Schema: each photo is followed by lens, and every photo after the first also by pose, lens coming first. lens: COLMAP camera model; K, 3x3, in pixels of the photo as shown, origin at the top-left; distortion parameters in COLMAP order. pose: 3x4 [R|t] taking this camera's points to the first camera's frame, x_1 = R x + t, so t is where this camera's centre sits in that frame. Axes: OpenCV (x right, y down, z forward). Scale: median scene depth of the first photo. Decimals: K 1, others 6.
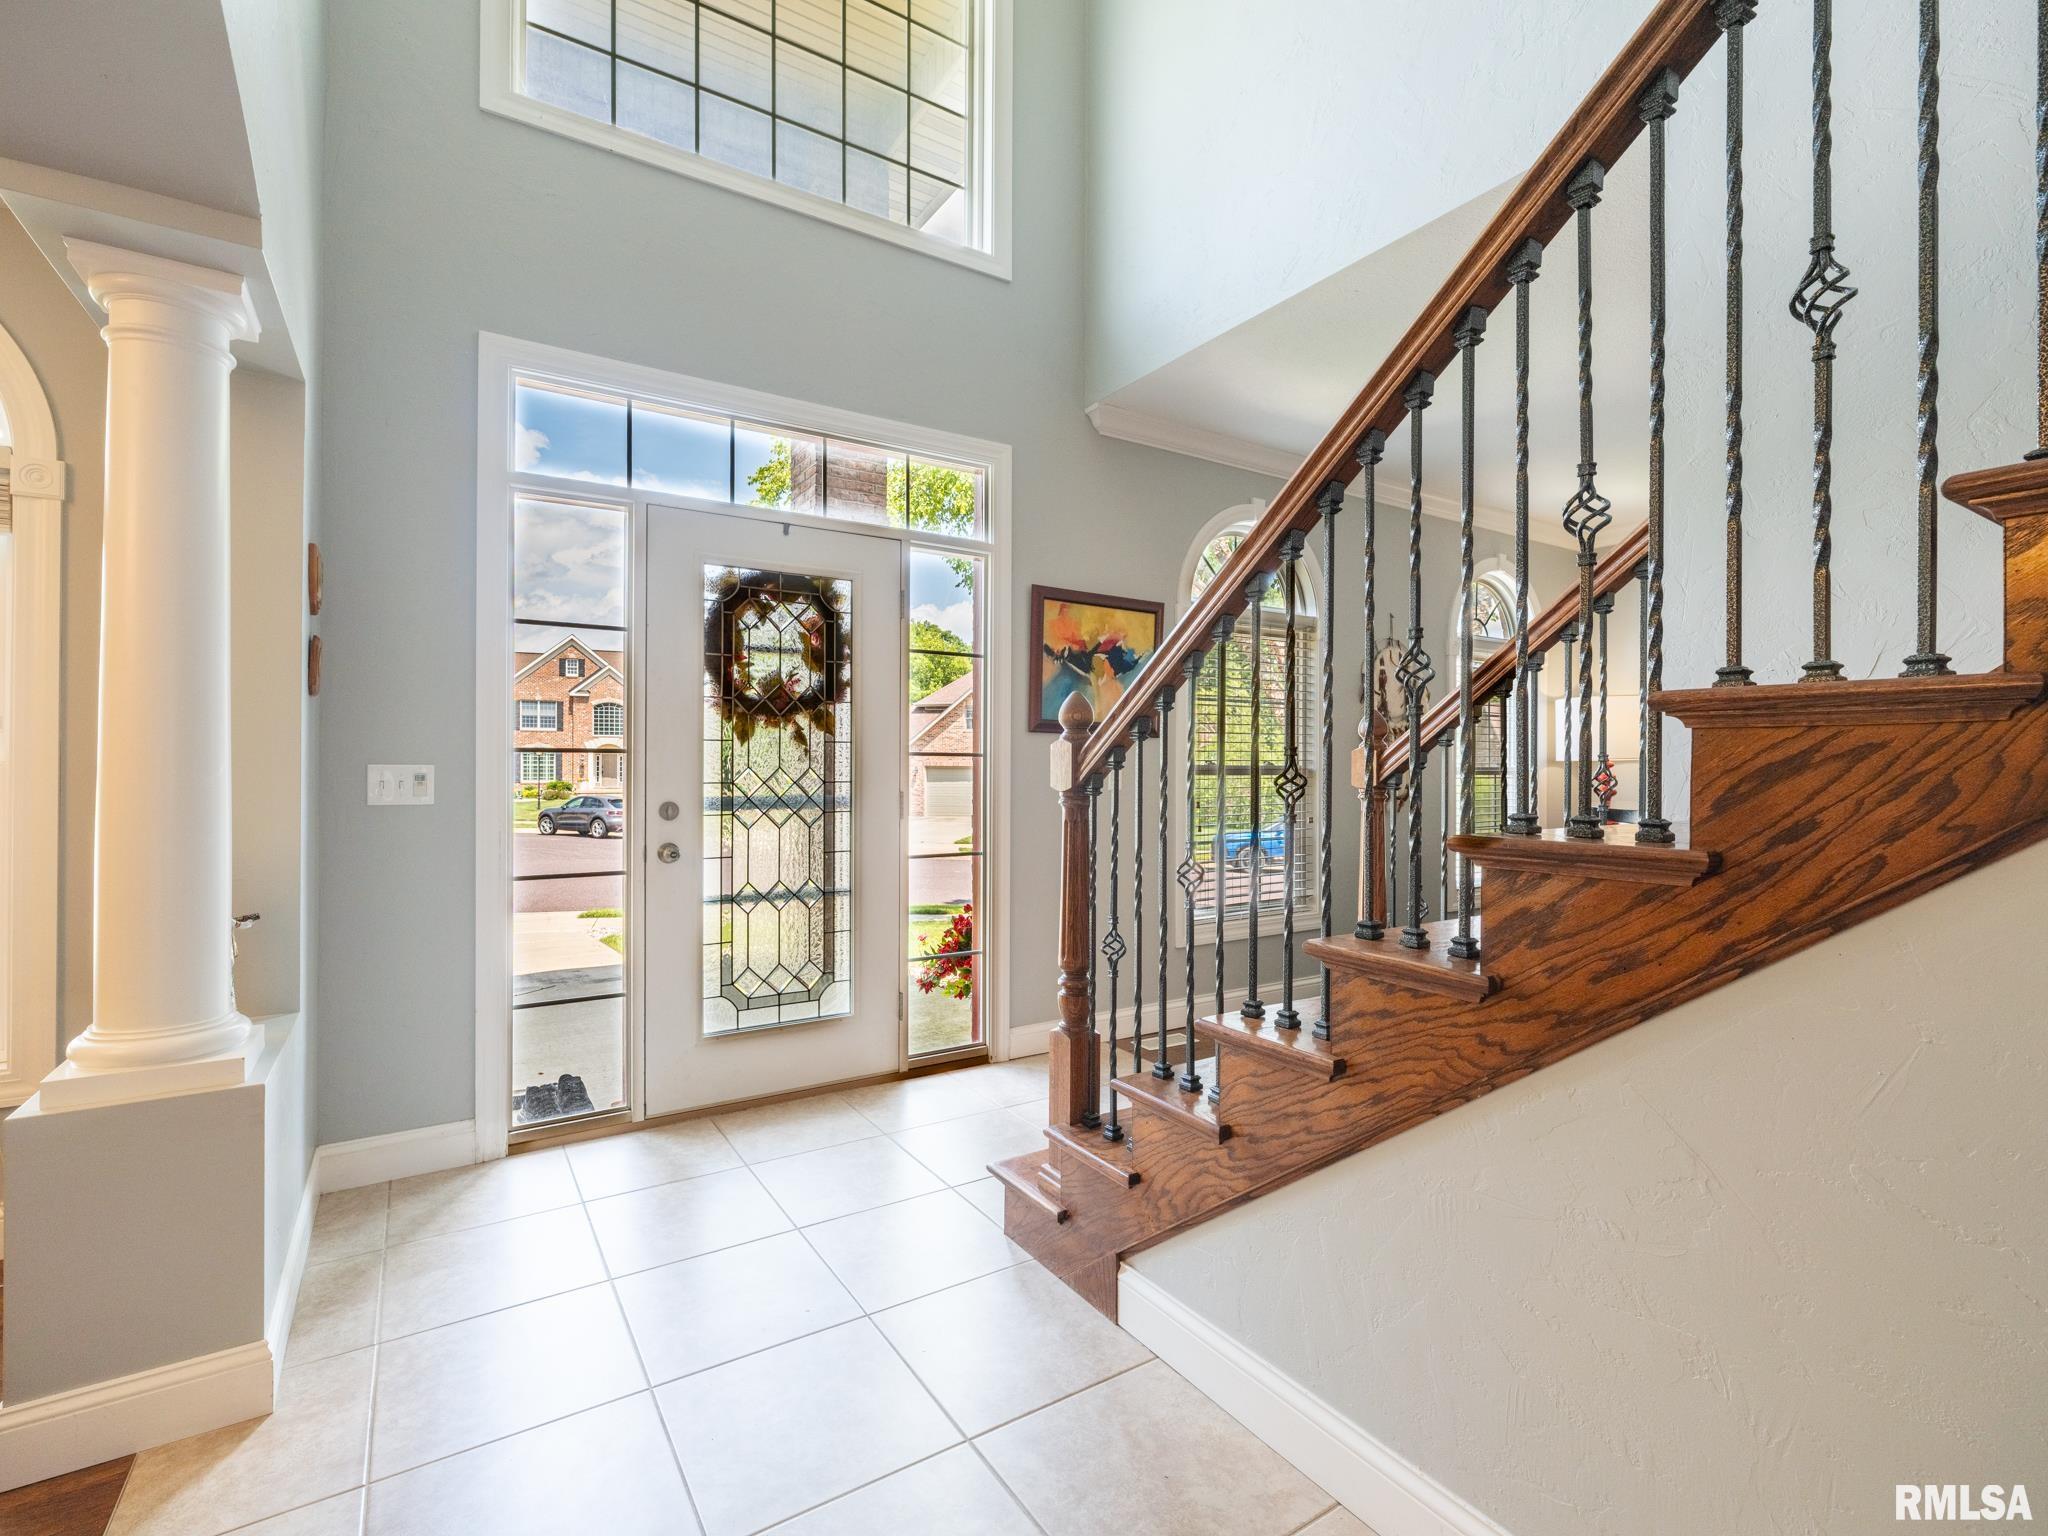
lens RADIAL K [[947.5, 0, 1020.0], [0, 947.5, 764.6], [0, 0, 1]] dist [-0.007152, 0.000164]
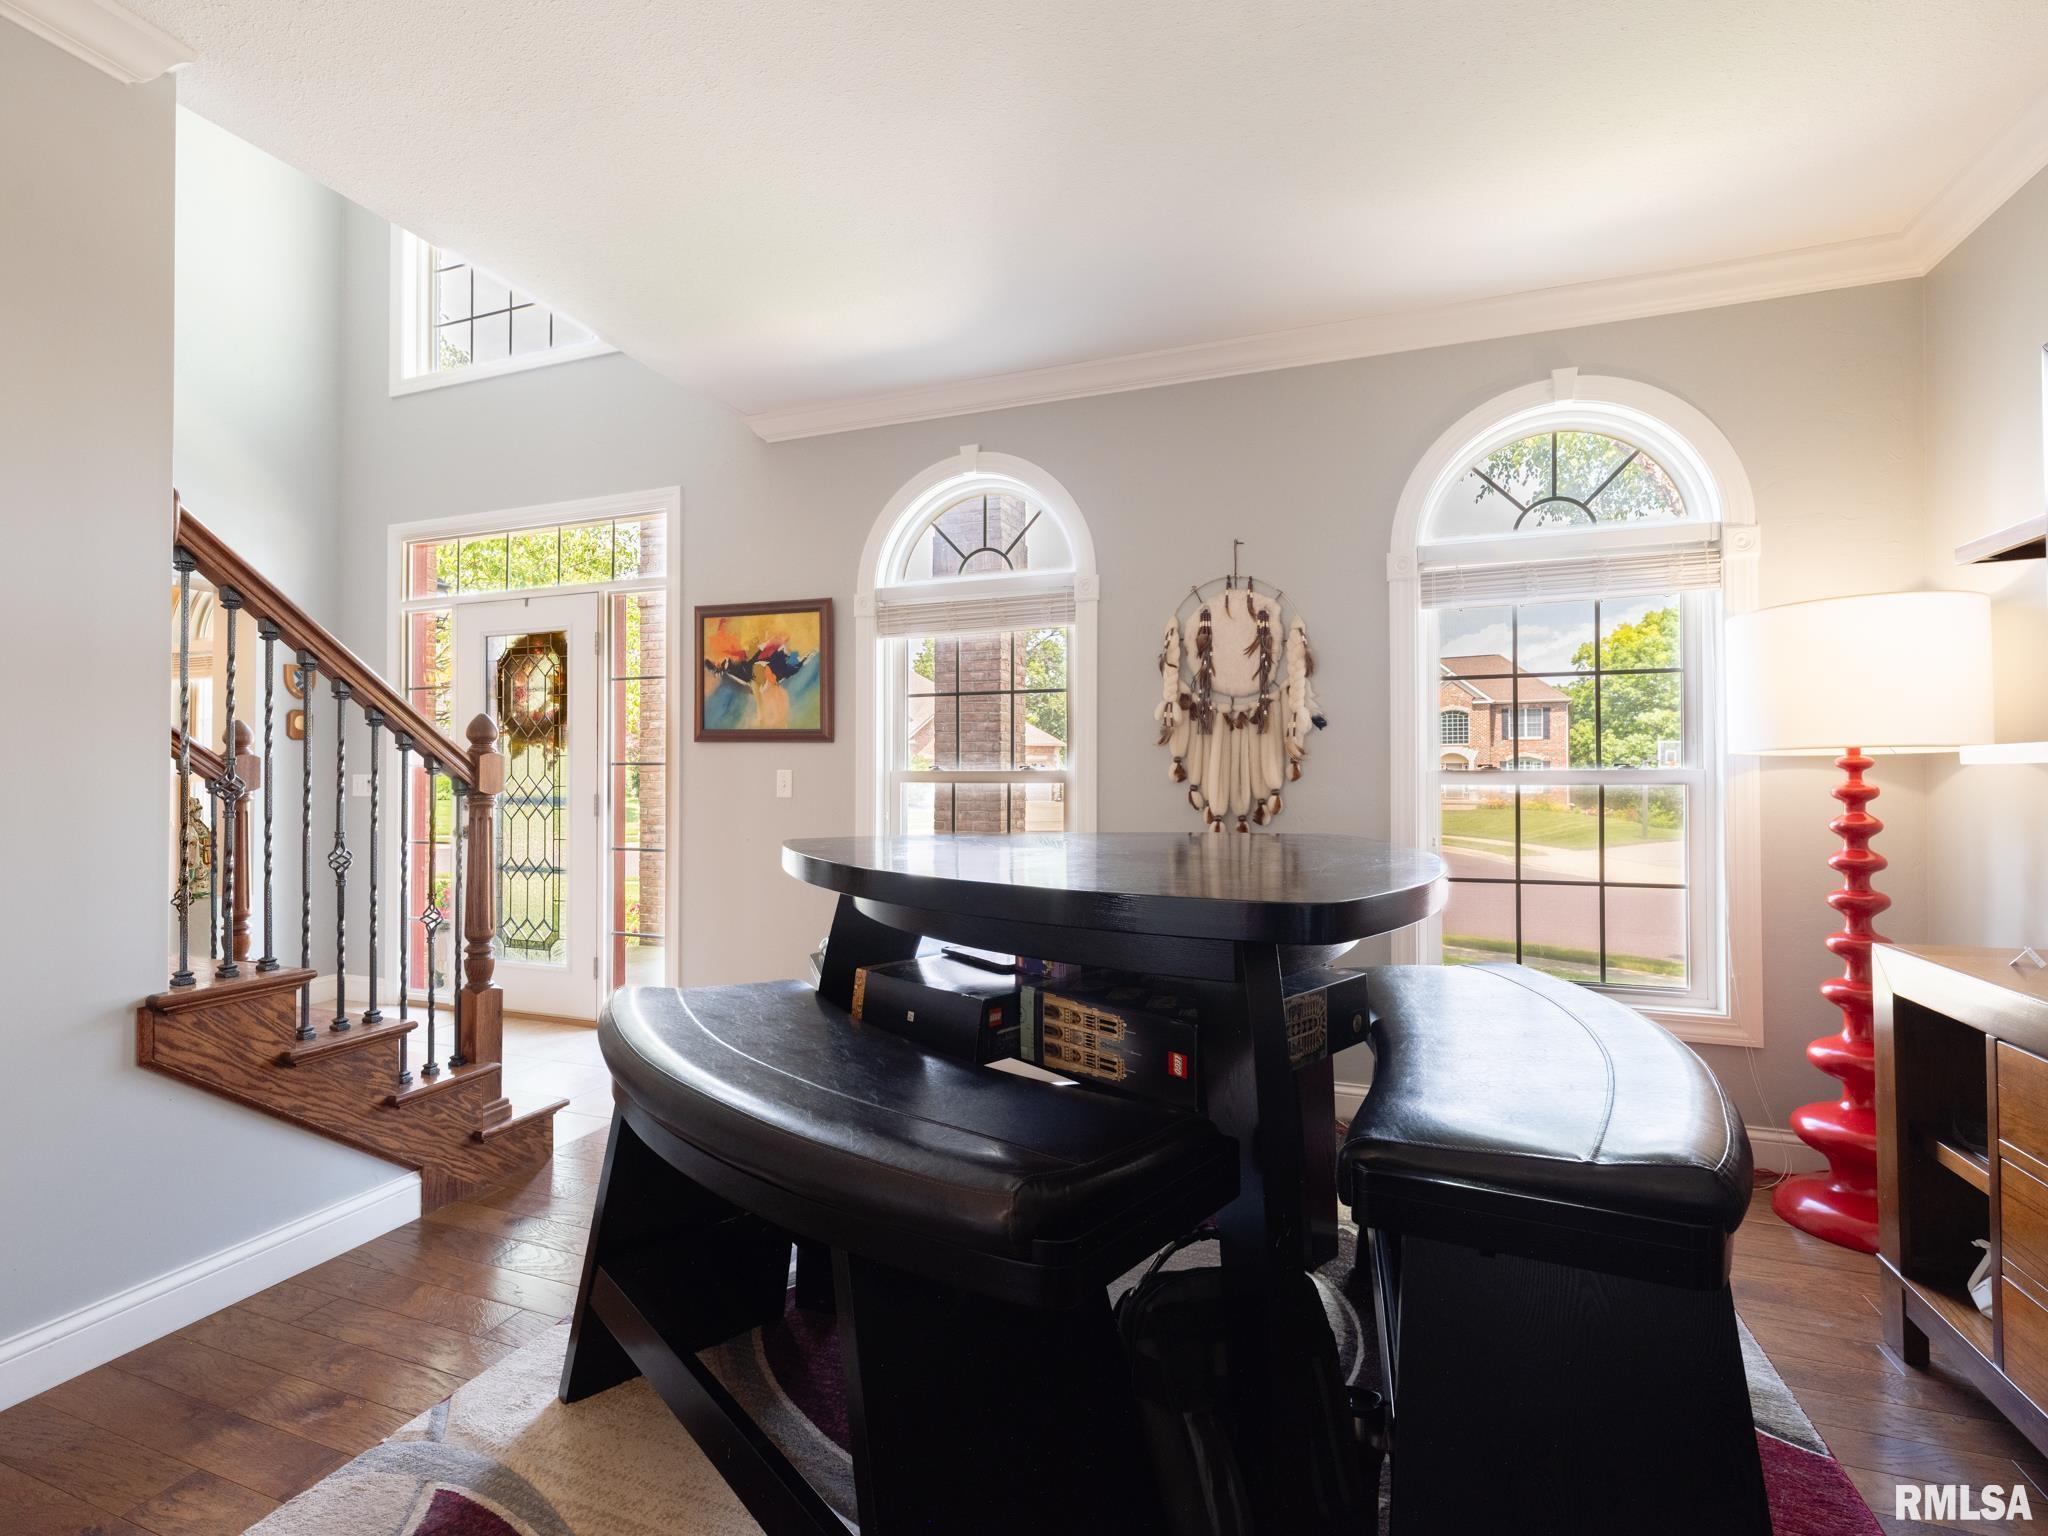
lens RADIAL K [[939.4, 0, 1023.4], [0, 939.4, 766.5], [0, 0, 1]] dist [-0.003323, 0.001665]
pose [[0.603340, -0.015450, -0.797335, 1.079317], [0.000461, 0.999819, -0.019025, 0.014240], [0.797484, 0.011111, 0.603238, 0.641290]]
